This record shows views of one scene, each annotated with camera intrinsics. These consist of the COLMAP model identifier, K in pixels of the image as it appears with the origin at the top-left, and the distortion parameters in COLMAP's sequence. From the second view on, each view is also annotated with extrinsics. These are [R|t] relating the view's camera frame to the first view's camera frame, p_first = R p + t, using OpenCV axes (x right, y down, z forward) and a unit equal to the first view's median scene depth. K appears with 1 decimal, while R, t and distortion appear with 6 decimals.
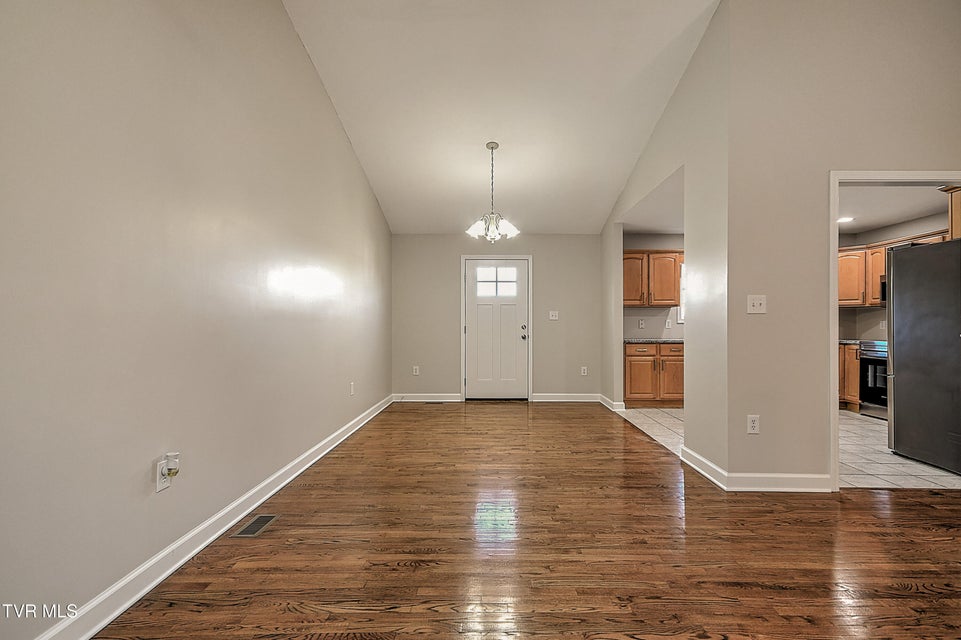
lens RADIAL K [[481.5, 0, 491.2], [0, 481.5, 321.4], [0, 0, 1]] dist [0.036270, -0.017559]
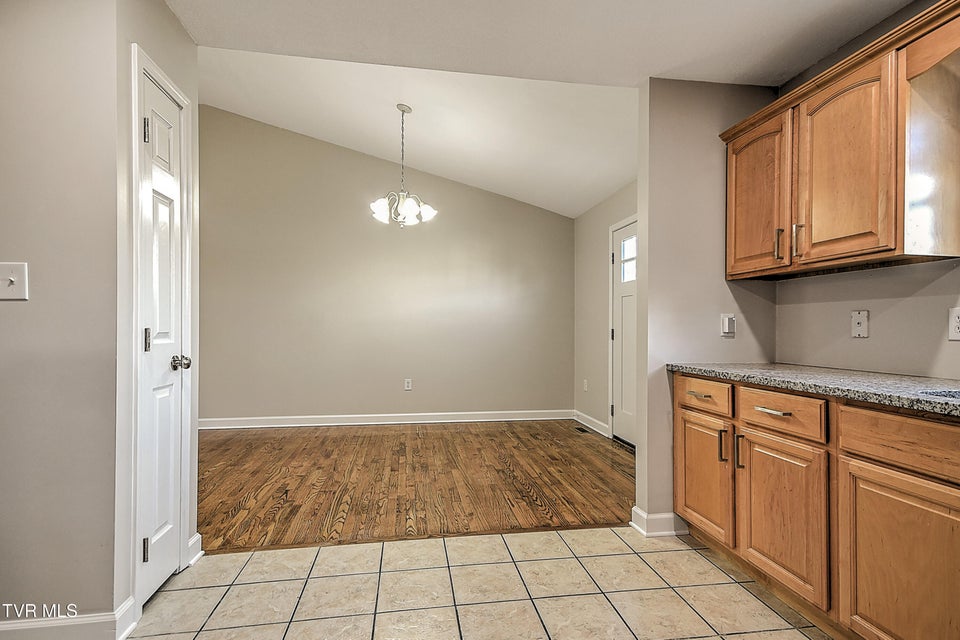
lens RADIAL K [[475.7, 0, 482.2], [0, 475.7, 324.7], [0, 0, 1]] dist [0.000282, 0.000219]
pose [[0.160459, -0.004678, -0.987031, 0.678321], [0.000669, 0.999989, -0.004631, 0.007630], [0.987042, 0.000083, 0.160461, 0.823683]]
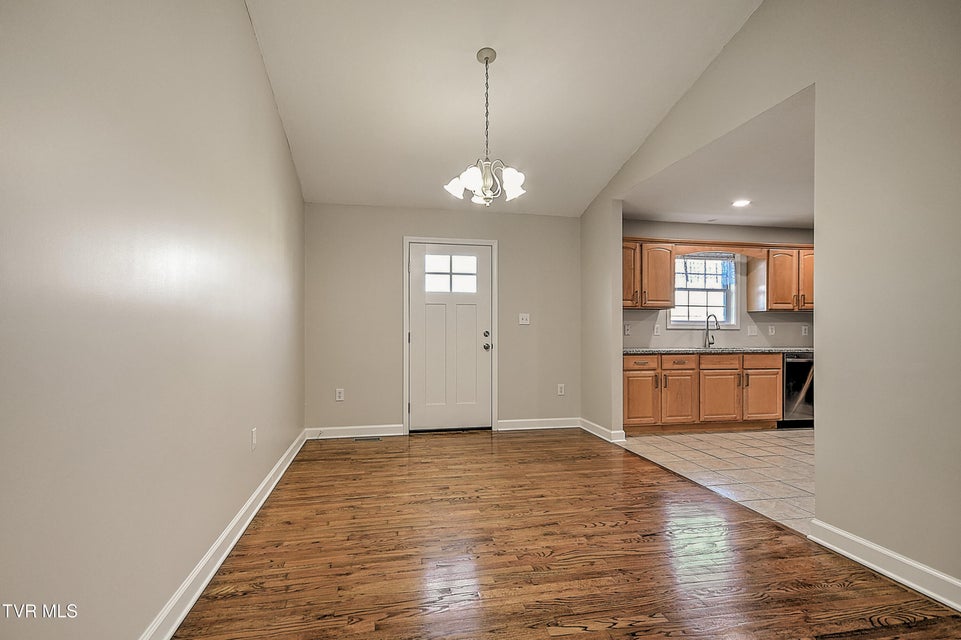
lens RADIAL K [[476.2, 0, 482.7], [0, 476.2, 329.7], [0, 0, 1]] dist [0.011835, 0.000271]
pose [[0.978024, 0.001280, 0.208488, -0.112116], [-0.002209, 0.999989, 0.004225, 0.002421], [-0.208480, -0.004593, 0.978016, 0.304581]]
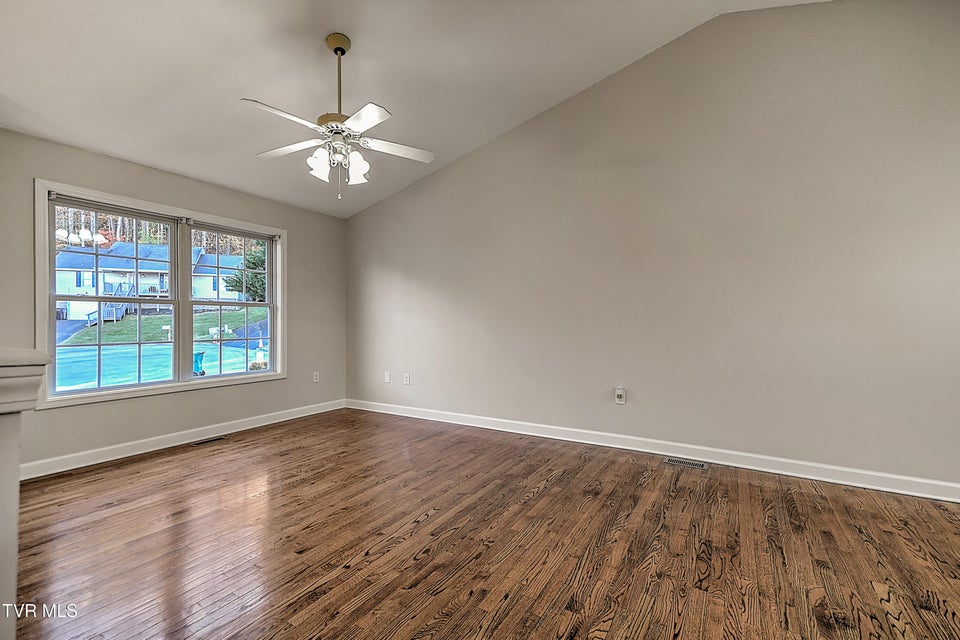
lens RADIAL K [[412.7, 0, 480.0], [0, 412.7, 320.0], [0, 0, 1]] dist [0.000399, 0.000037]
pose [[-0.518907, -0.003789, -0.854822, 0.377325], [0.003331, 0.999974, -0.006455, 0.002428], [0.854824, -0.006197, -0.518881, 0.486652]]
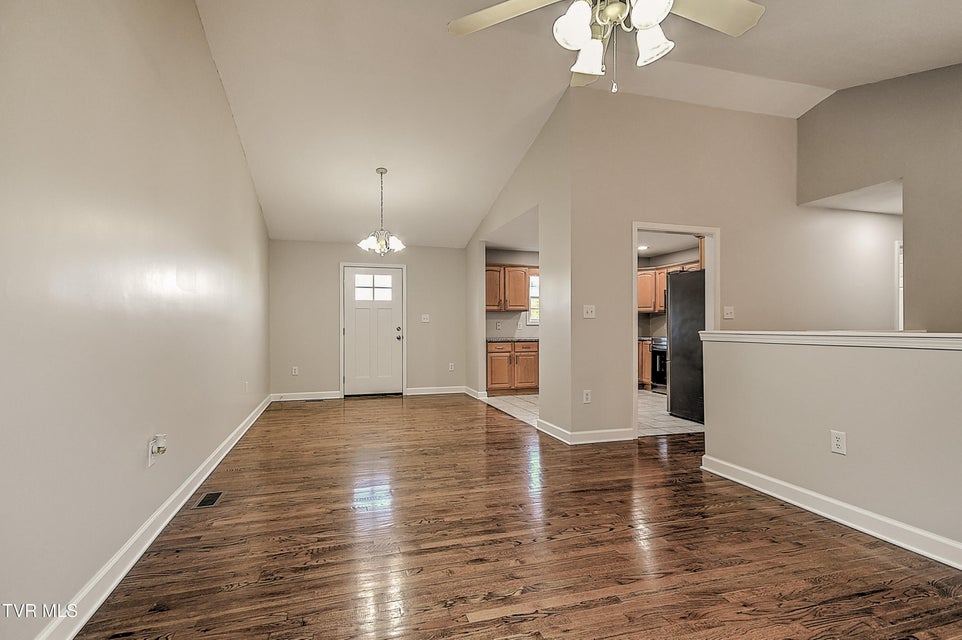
lens RADIAL K [[476.7, 0, 483.2], [0, 476.7, 324.7], [0, 0, 1]] dist [0.000282, 0.000219]
pose [[0.954656, -0.001812, 0.297706, -0.085761], [0.000944, 0.999995, 0.003061, -0.001019], [-0.297710, -0.002641, 0.954653, -0.124500]]
